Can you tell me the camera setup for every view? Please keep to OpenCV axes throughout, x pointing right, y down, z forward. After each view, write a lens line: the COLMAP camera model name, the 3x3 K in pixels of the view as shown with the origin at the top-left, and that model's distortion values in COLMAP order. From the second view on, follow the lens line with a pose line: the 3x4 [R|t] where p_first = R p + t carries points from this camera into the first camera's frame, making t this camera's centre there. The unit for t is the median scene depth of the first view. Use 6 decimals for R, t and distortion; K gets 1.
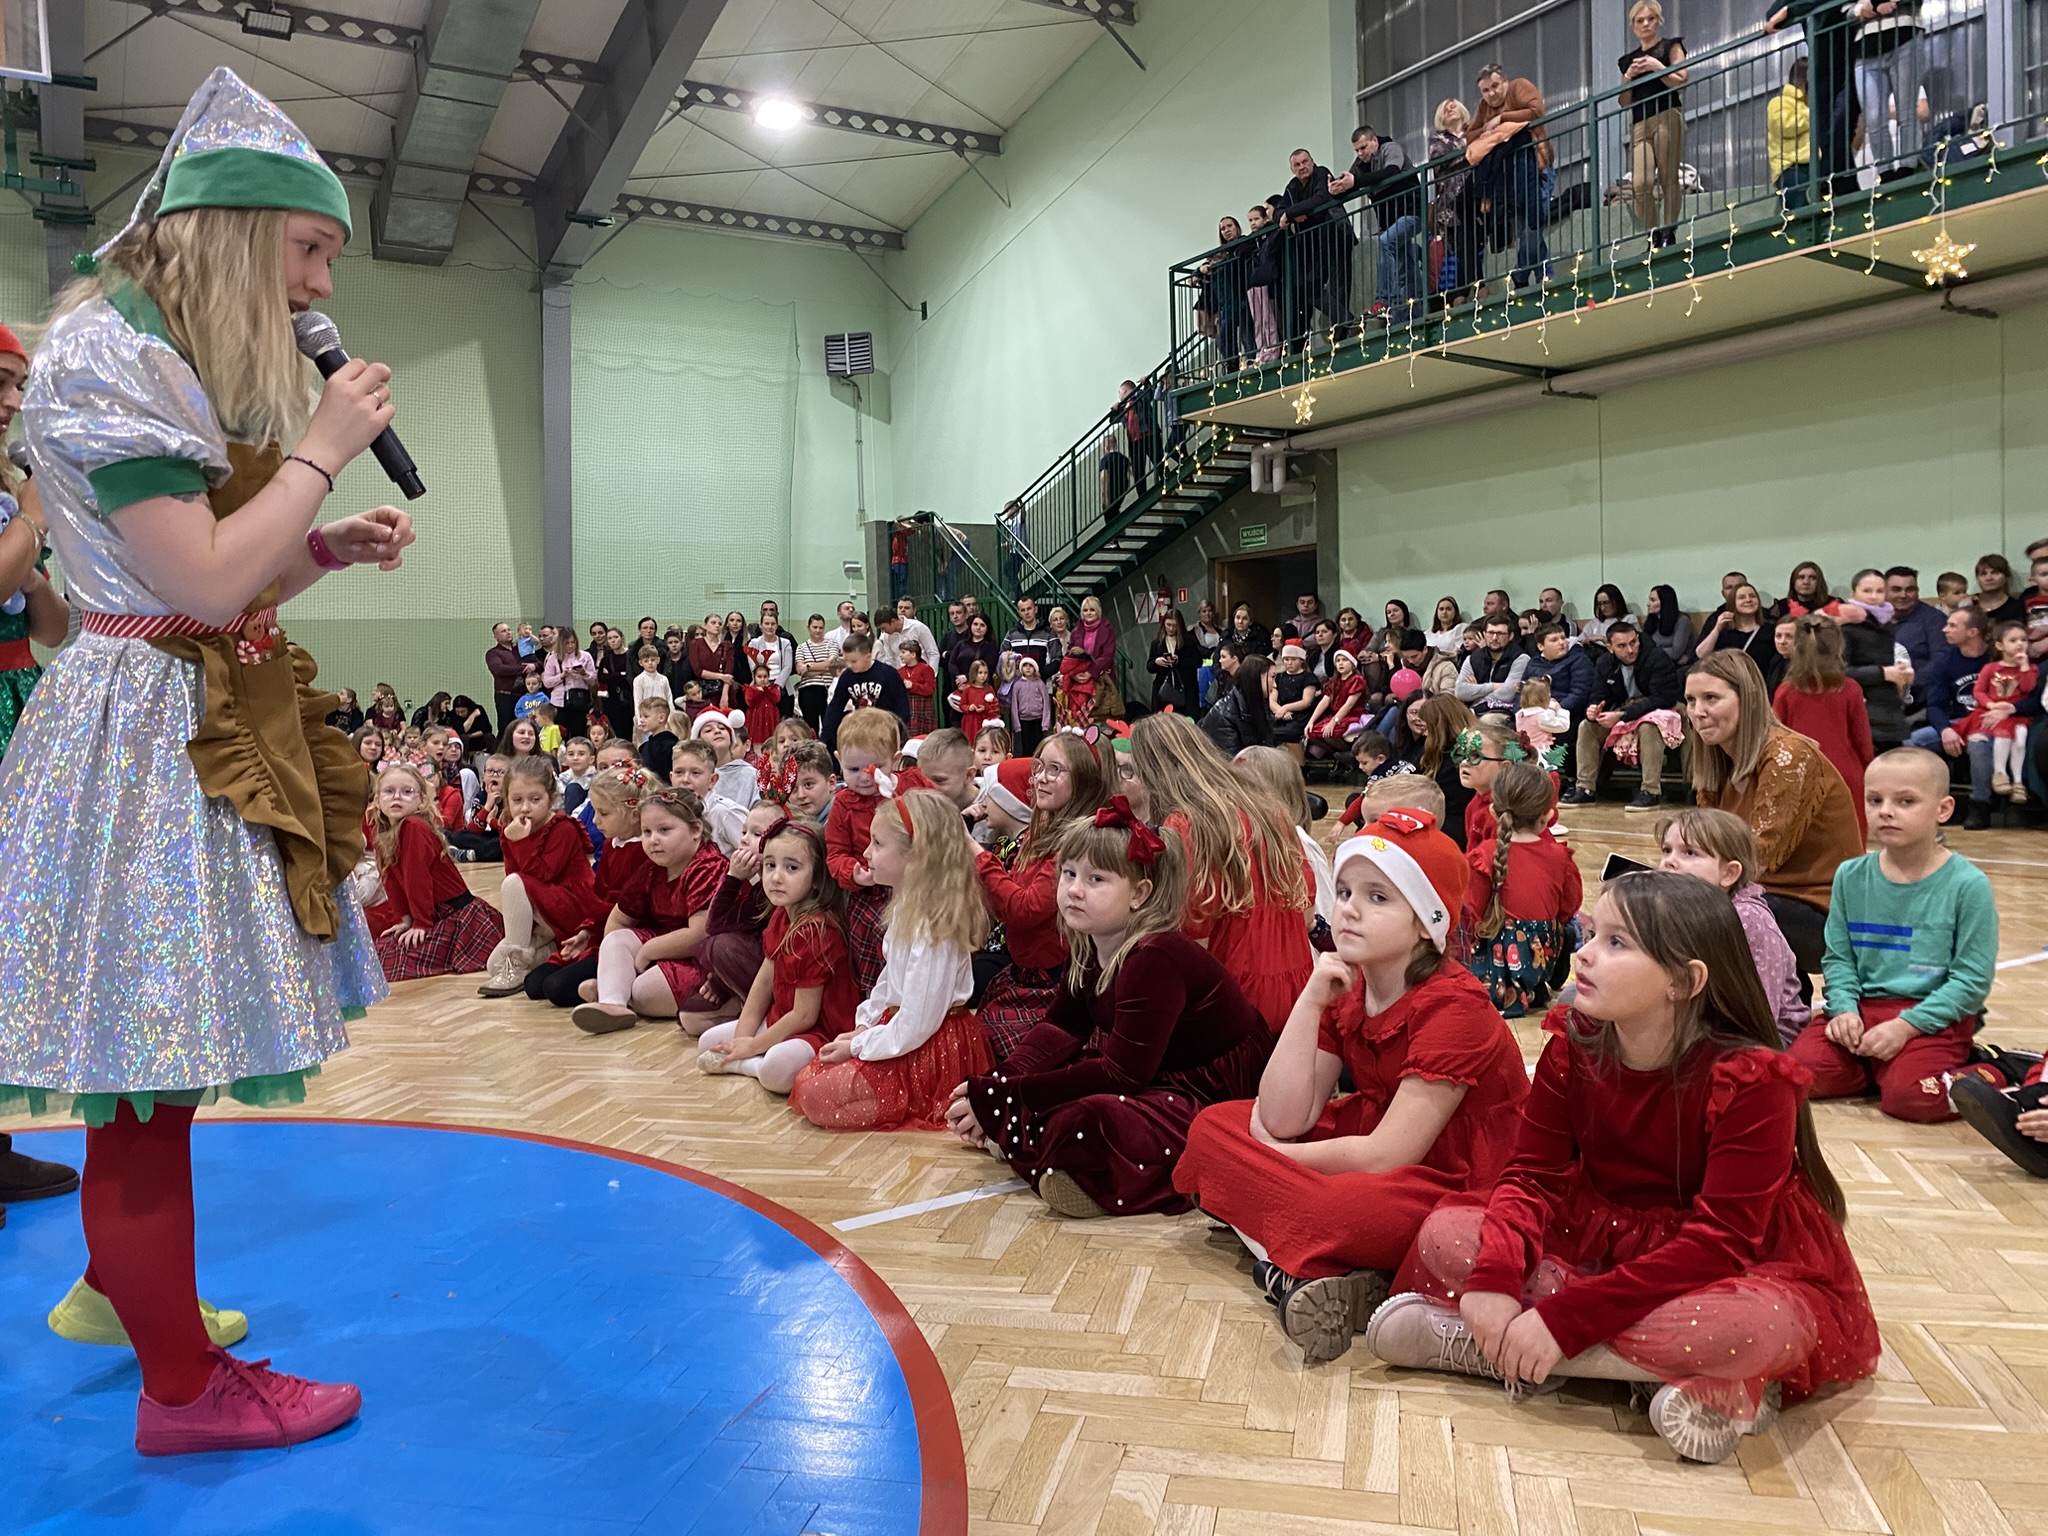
lens RADIAL K [[1580.3, 0, 1018.0], [0, 1580.3, 750.8], [0, 0, 1]] dist [0.036879, -0.031411]
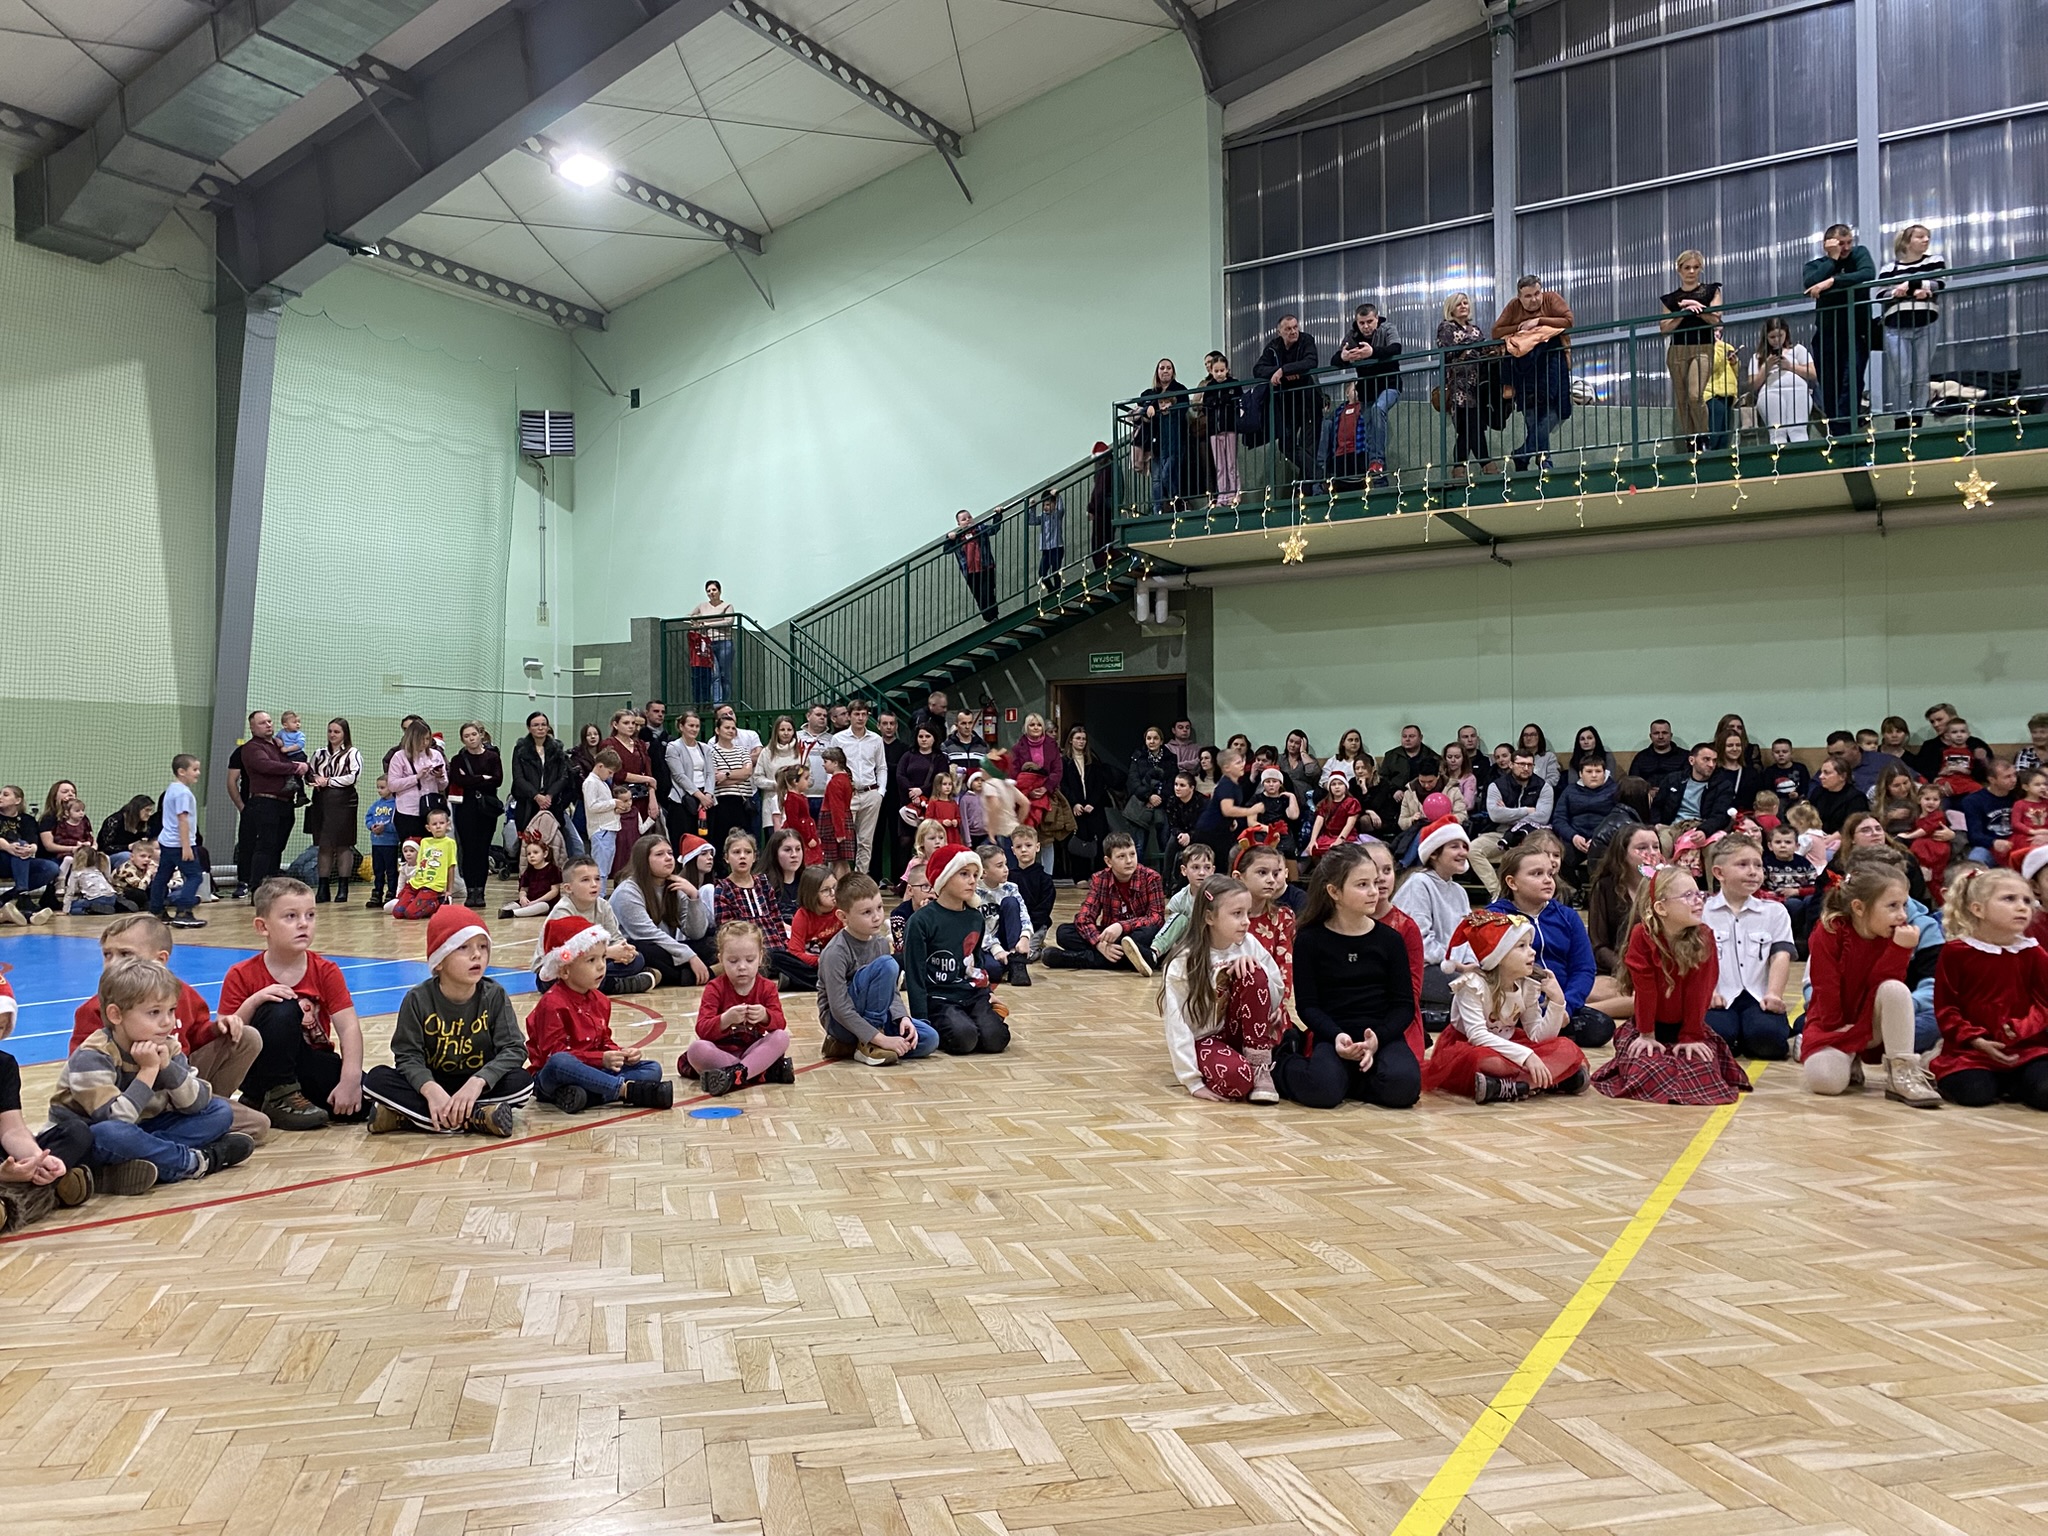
lens RADIAL K [[1580.3, 0, 986.2], [0, 1580.3, 767.0], [0, 0, 1]] dist [0.036879, -0.031411]
pose [[0.891265, 0.031088, 0.452415, -0.438497], [-0.000311, 0.997689, -0.067944, 0.004347], [-0.453482, 0.060416, 0.889215, 0.130869]]
